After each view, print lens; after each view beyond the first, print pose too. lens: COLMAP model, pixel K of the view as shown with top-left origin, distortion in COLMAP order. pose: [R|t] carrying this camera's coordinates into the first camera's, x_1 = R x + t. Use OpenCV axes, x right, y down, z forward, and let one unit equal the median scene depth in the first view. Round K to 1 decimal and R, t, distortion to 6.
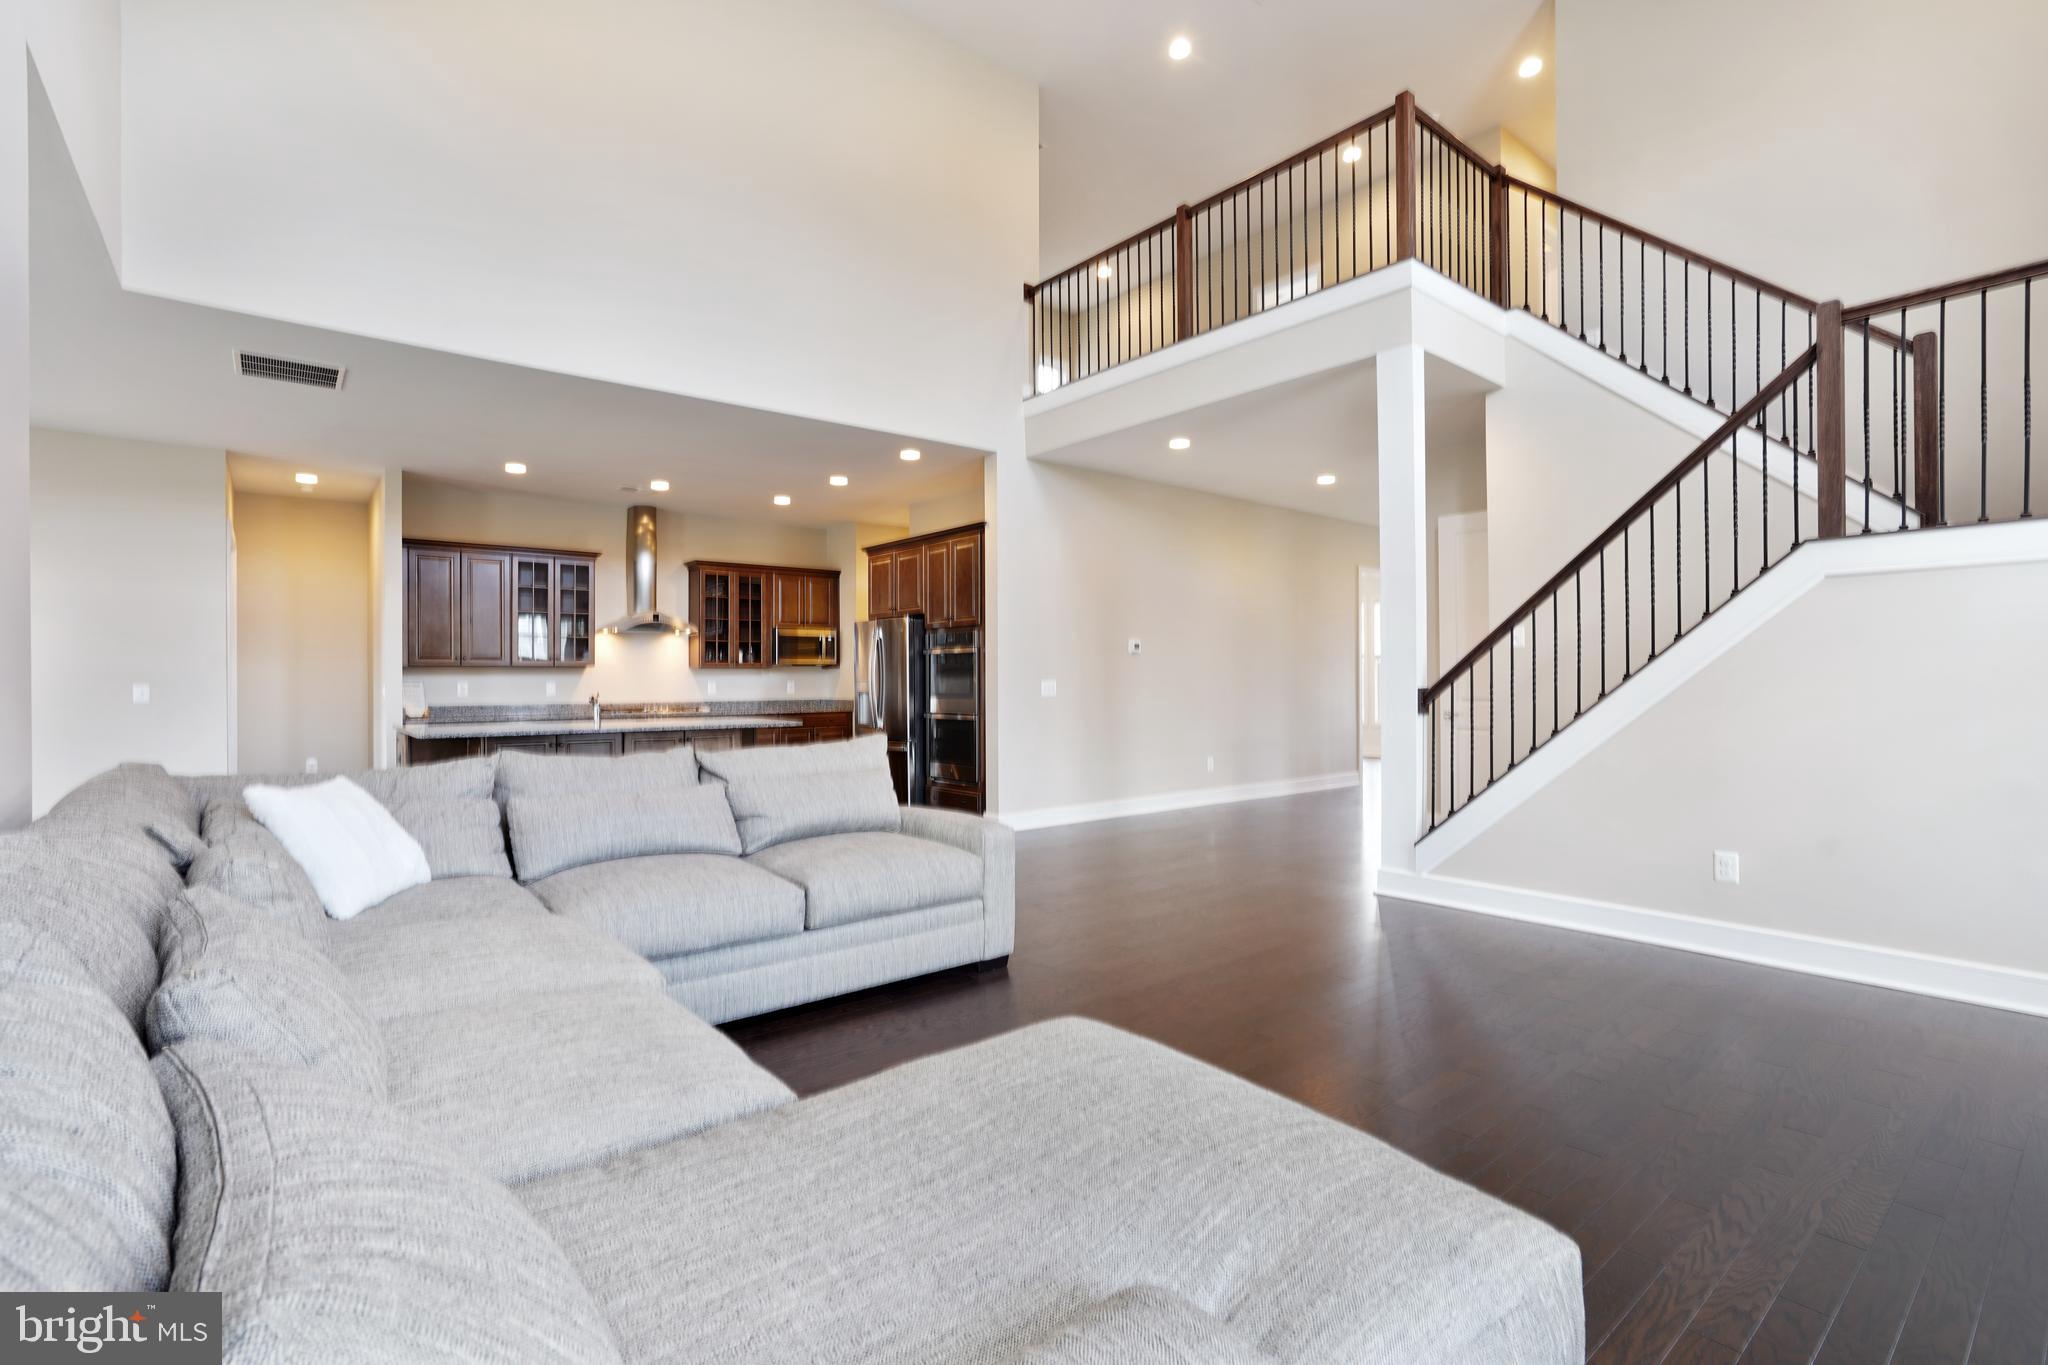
lens RADIAL K [[938.6, 0, 1031.4], [0, 938.6, 684.3], [0, 0, 1]] dist [0.000541, 0.000020]
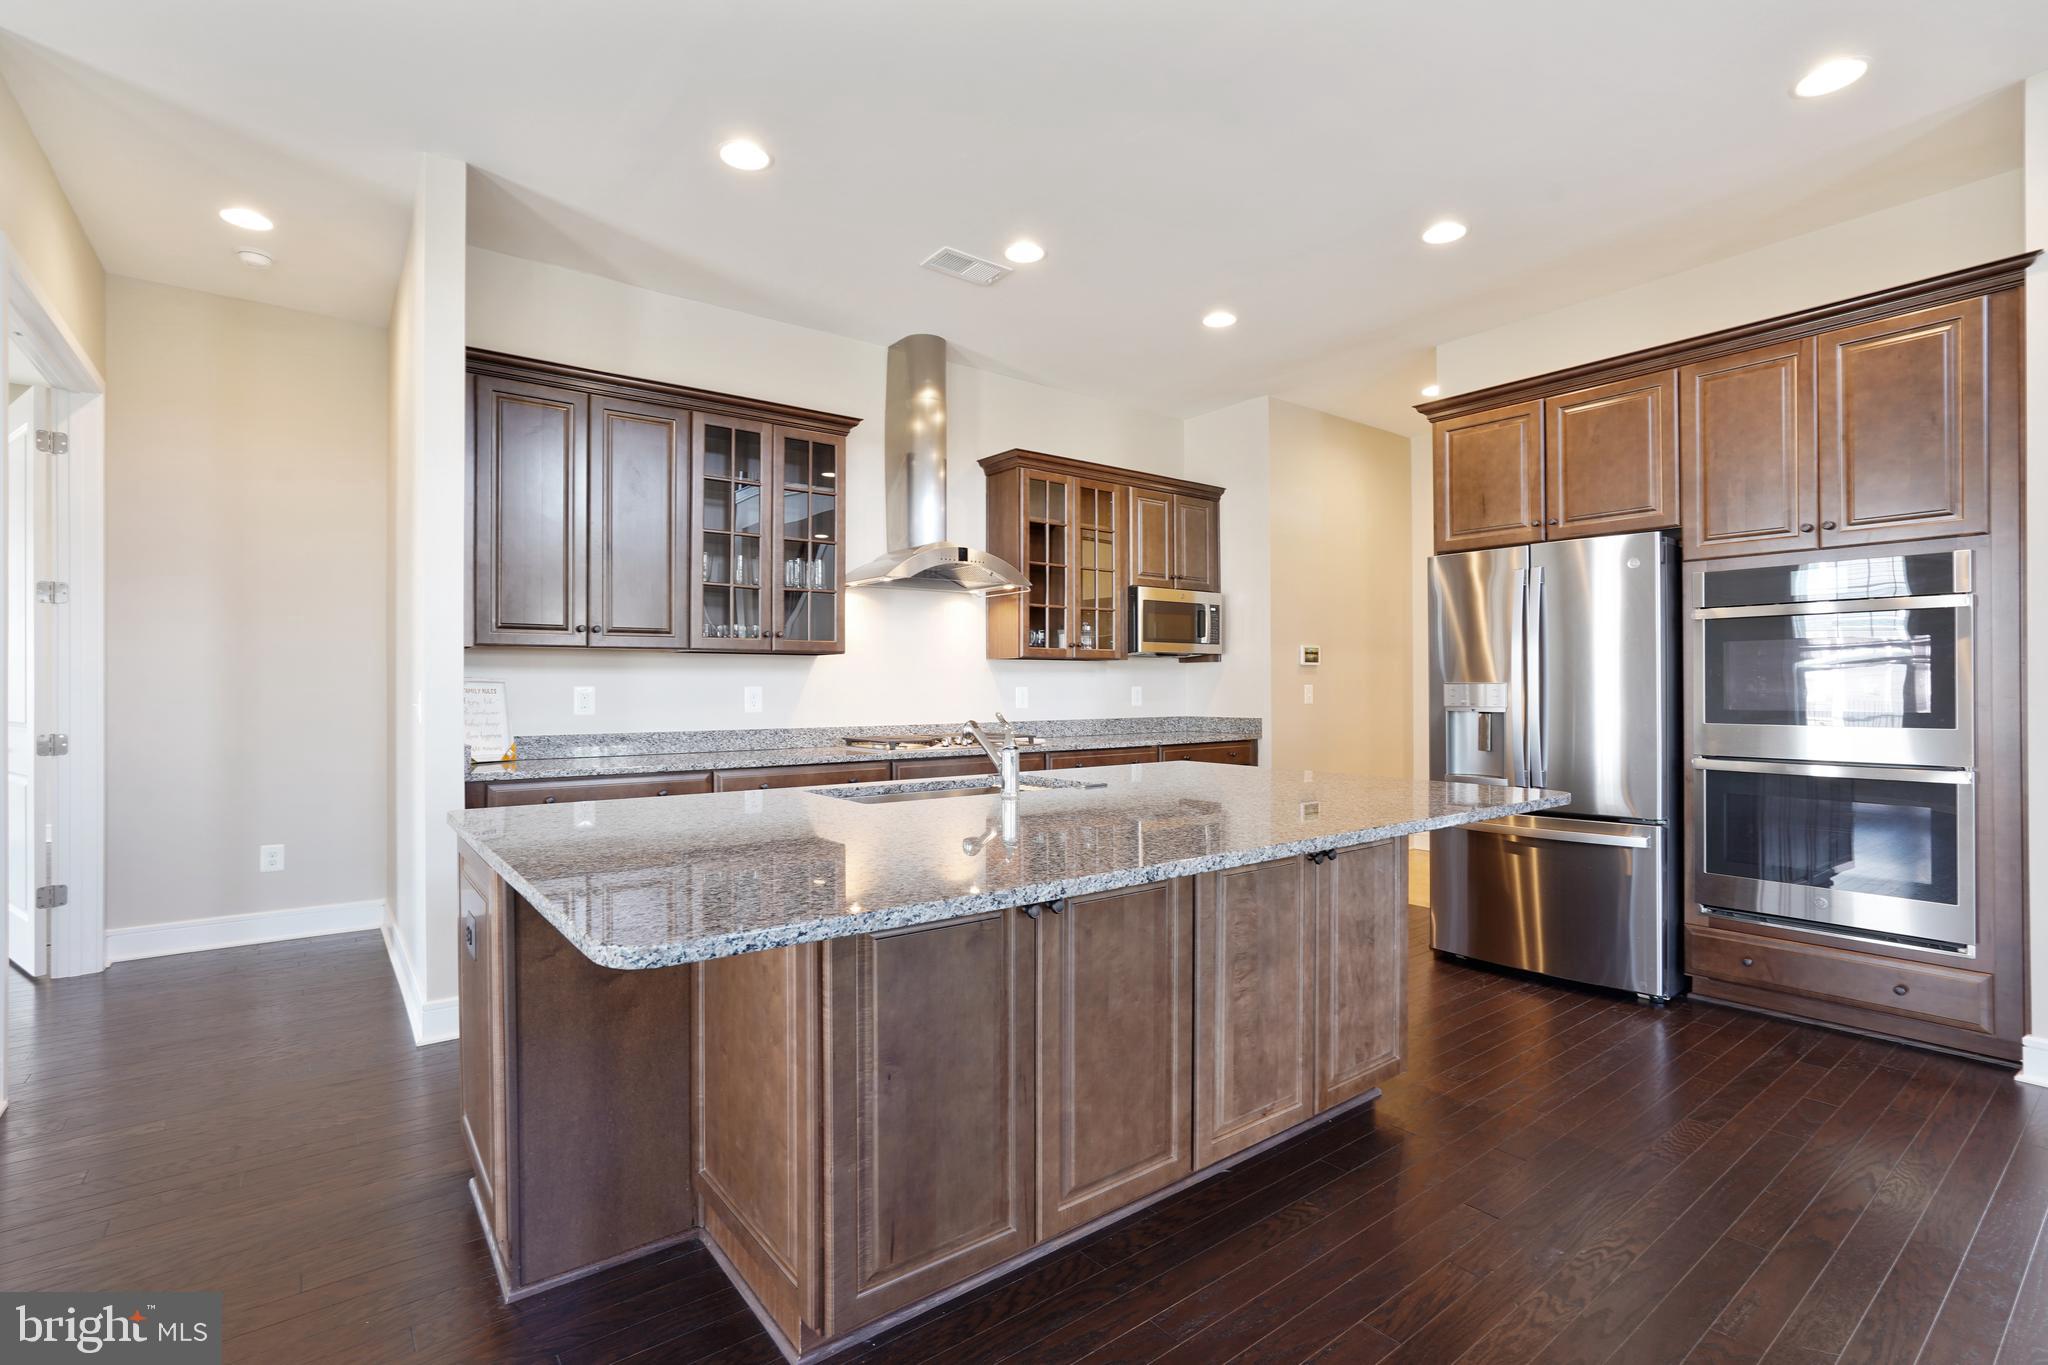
lens RADIAL K [[938.6, 0, 1017.9], [0, 938.6, 686.2], [0, 0, 1]] dist [0.000541, 0.000020]
pose [[0.999827, 0.002485, -0.018413, -0.361639], [-0.002531, 0.999994, -0.002499, -0.000715], [0.018407, 0.002546, 0.999827, 0.508762]]
